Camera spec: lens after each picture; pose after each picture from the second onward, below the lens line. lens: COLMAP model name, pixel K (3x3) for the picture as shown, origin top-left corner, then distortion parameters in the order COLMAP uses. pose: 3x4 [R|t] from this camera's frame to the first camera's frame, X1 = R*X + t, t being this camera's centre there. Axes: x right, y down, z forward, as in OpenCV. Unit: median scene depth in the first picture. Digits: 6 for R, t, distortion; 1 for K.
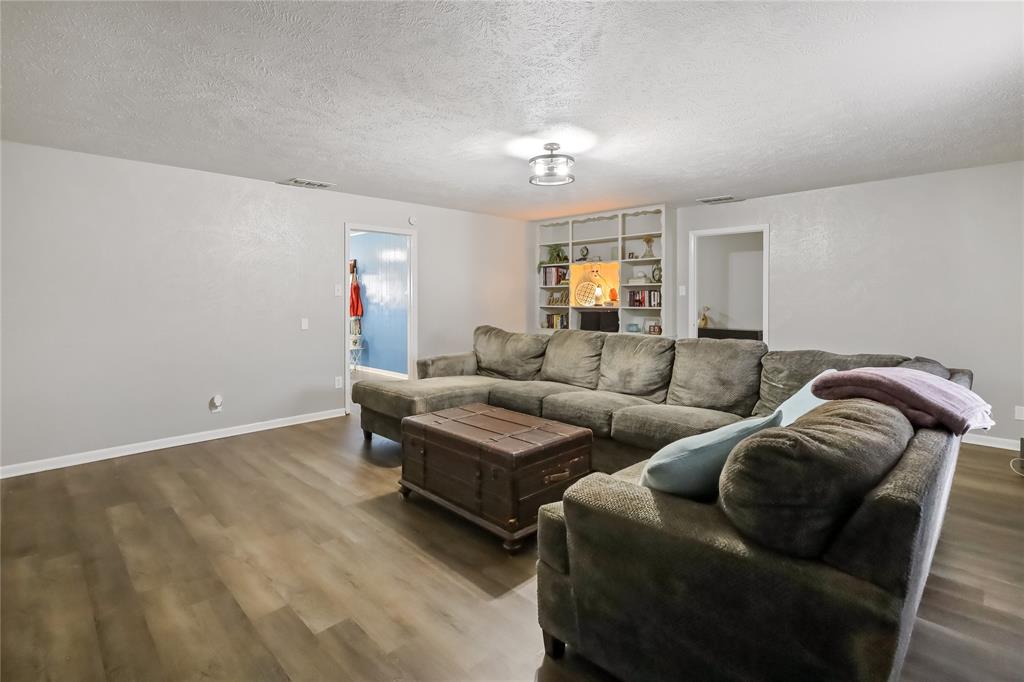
lens RADIAL K [[495.9, 0, 512.5], [0, 495.9, 275.3], [0, 0, 1]] dist [-0.001038, 0.000021]
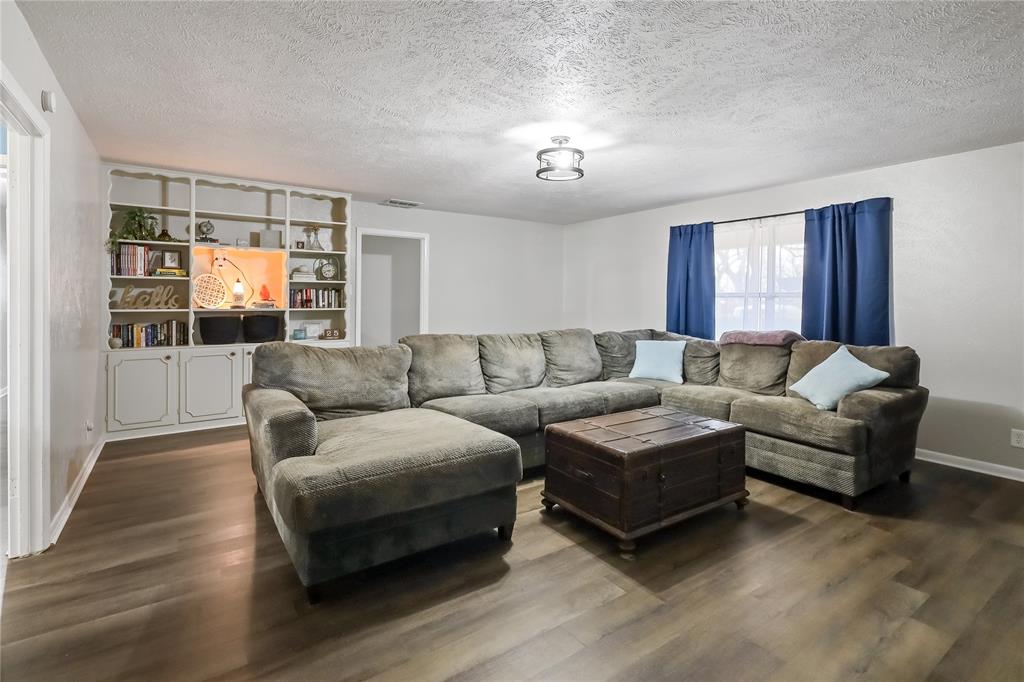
lens RADIAL K [[486.0, 0, 510.8], [0, 486.0, 299.6], [0, 0, 1]] dist [-0.000746, -0.000442]
pose [[0.177061, 0.001654, 0.984199, -0.489120], [-0.049403, 0.998753, 0.007209, 0.026784], [-0.982959, -0.049899, 0.176922, 0.524192]]
